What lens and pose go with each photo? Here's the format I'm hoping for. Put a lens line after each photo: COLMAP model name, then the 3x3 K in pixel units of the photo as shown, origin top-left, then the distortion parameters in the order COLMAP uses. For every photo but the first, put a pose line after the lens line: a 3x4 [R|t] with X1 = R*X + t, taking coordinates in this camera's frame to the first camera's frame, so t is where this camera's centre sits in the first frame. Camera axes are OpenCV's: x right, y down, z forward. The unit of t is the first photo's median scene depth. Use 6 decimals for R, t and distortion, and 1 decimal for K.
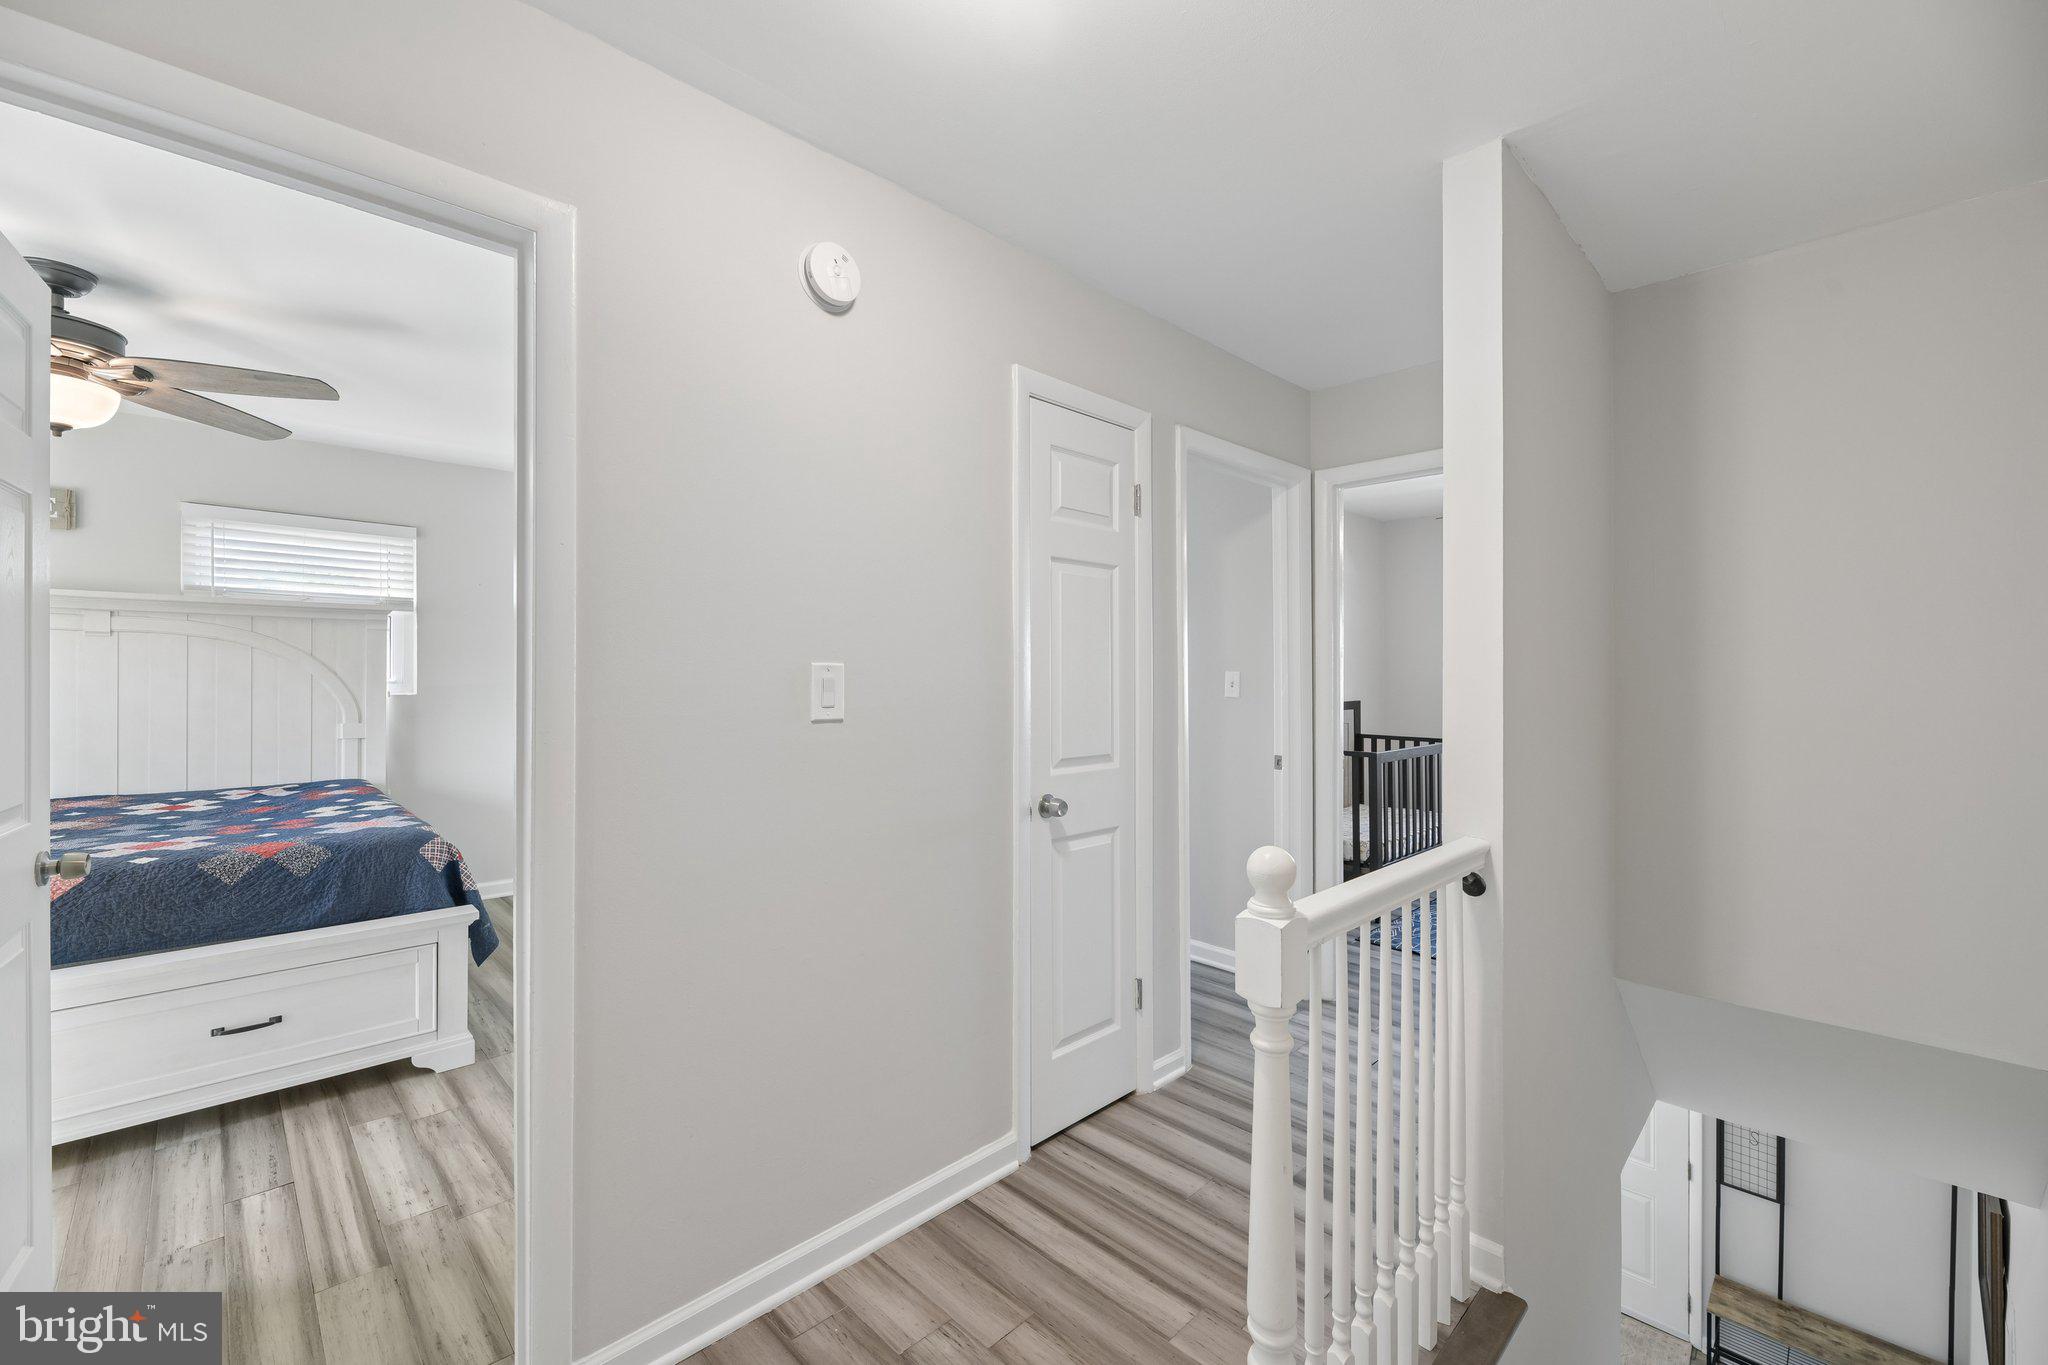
lens RADIAL K [[838.7, 0, 1050.5], [0, 838.7, 674.3], [0, 0, 1]] dist [0.020156, -0.007740]
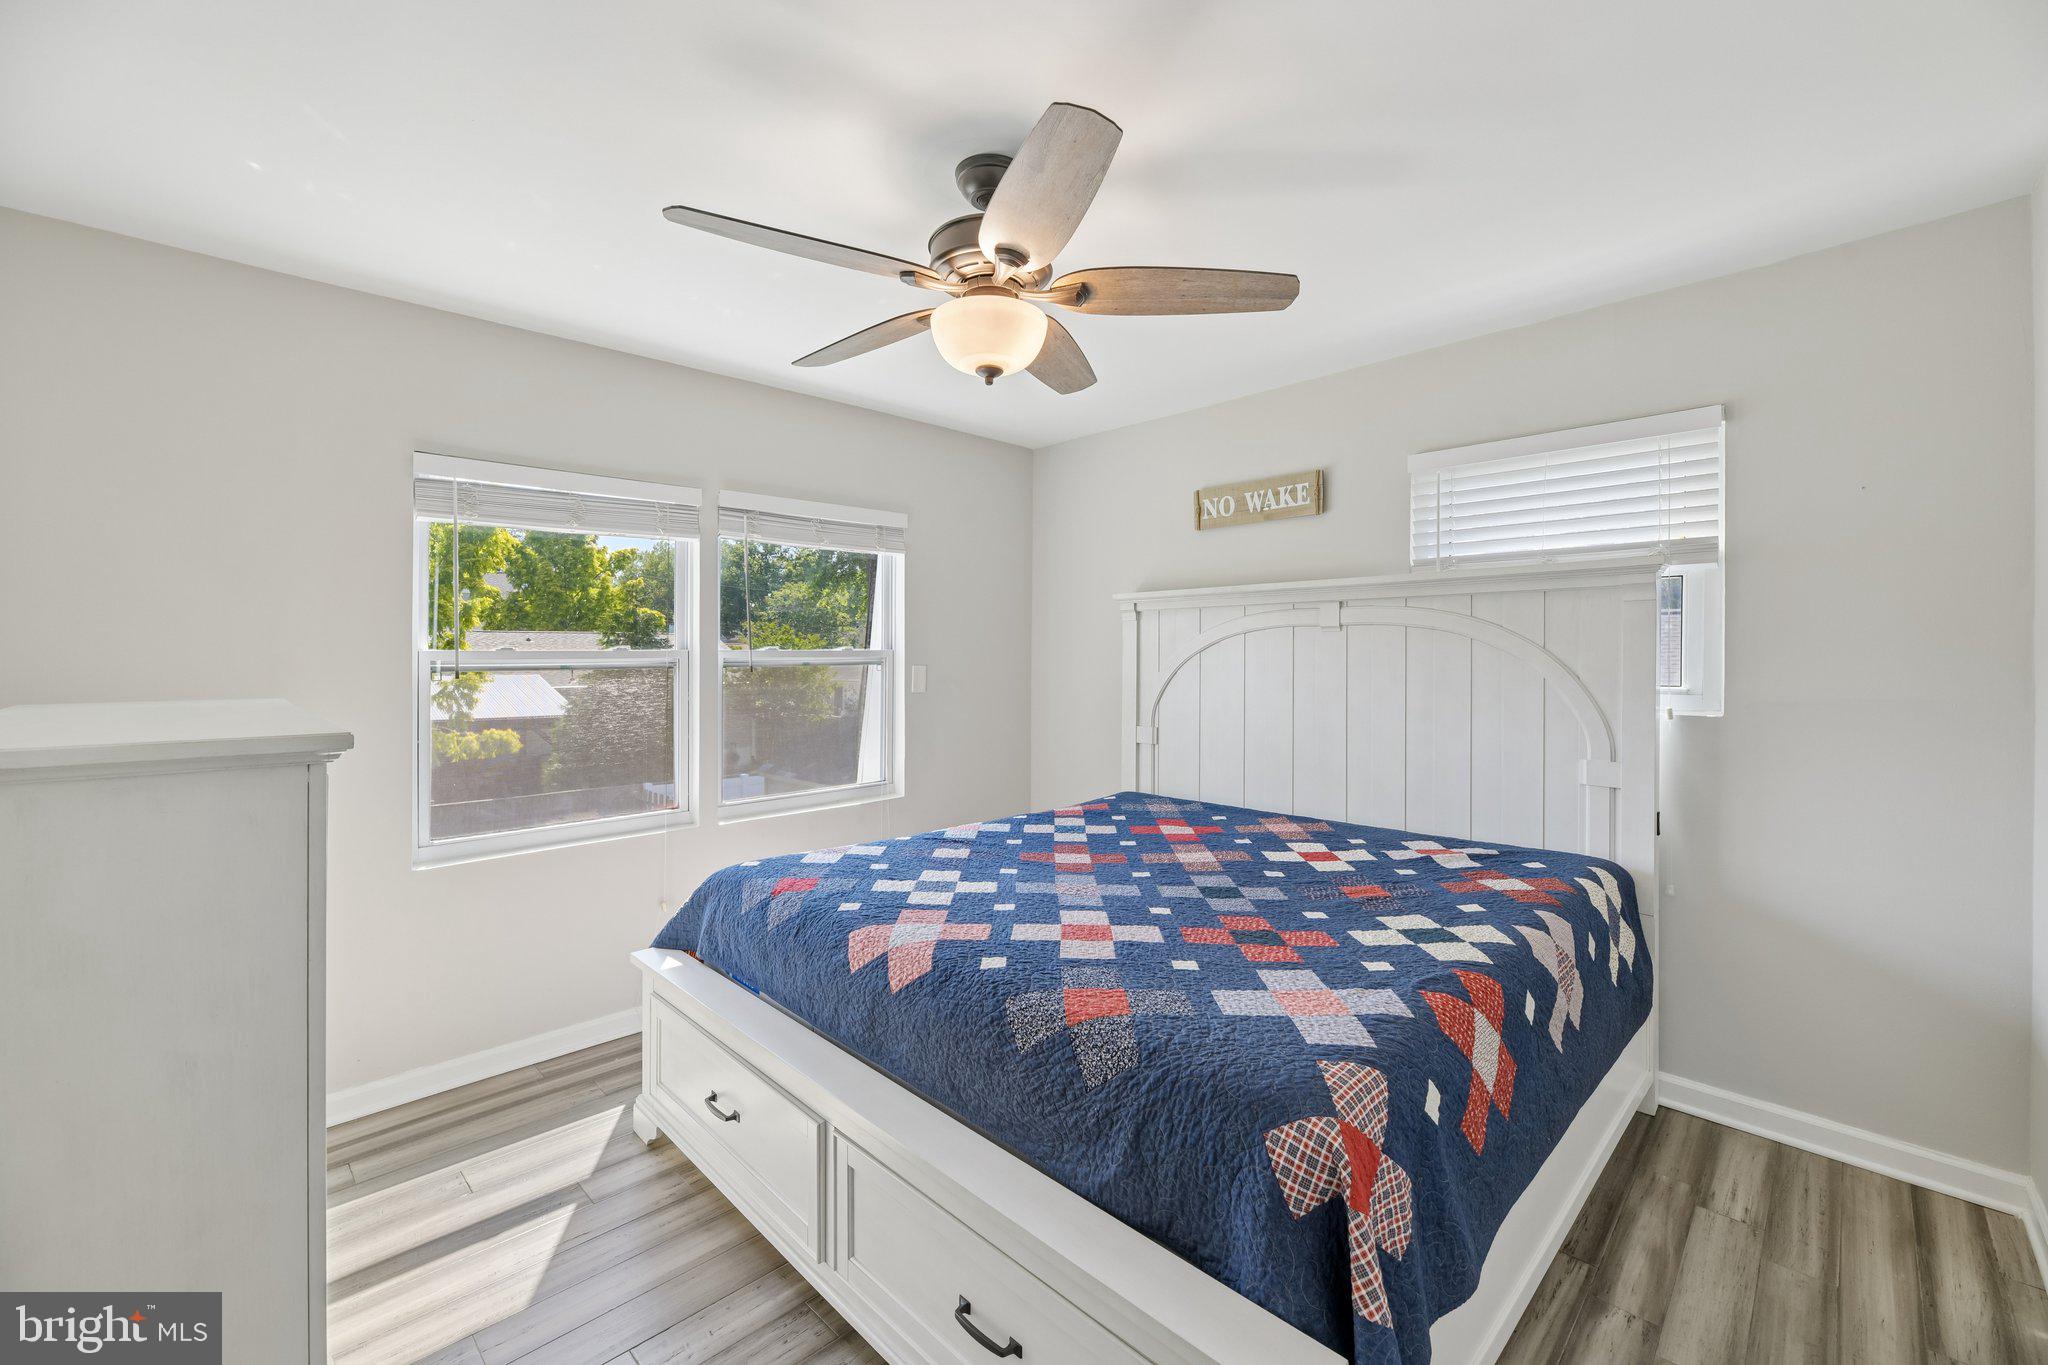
lens RADIAL K [[833.4, 0, 1024.2], [0, 833.4, 672.8], [0, 0, 1]] dist [0.001218, 0.000363]
pose [[-0.002767, 0.013065, -0.999911, -0.253093], [0.000506, 0.999915, 0.013064, -0.013028], [0.999996, -0.000470, -0.002774, 0.640268]]
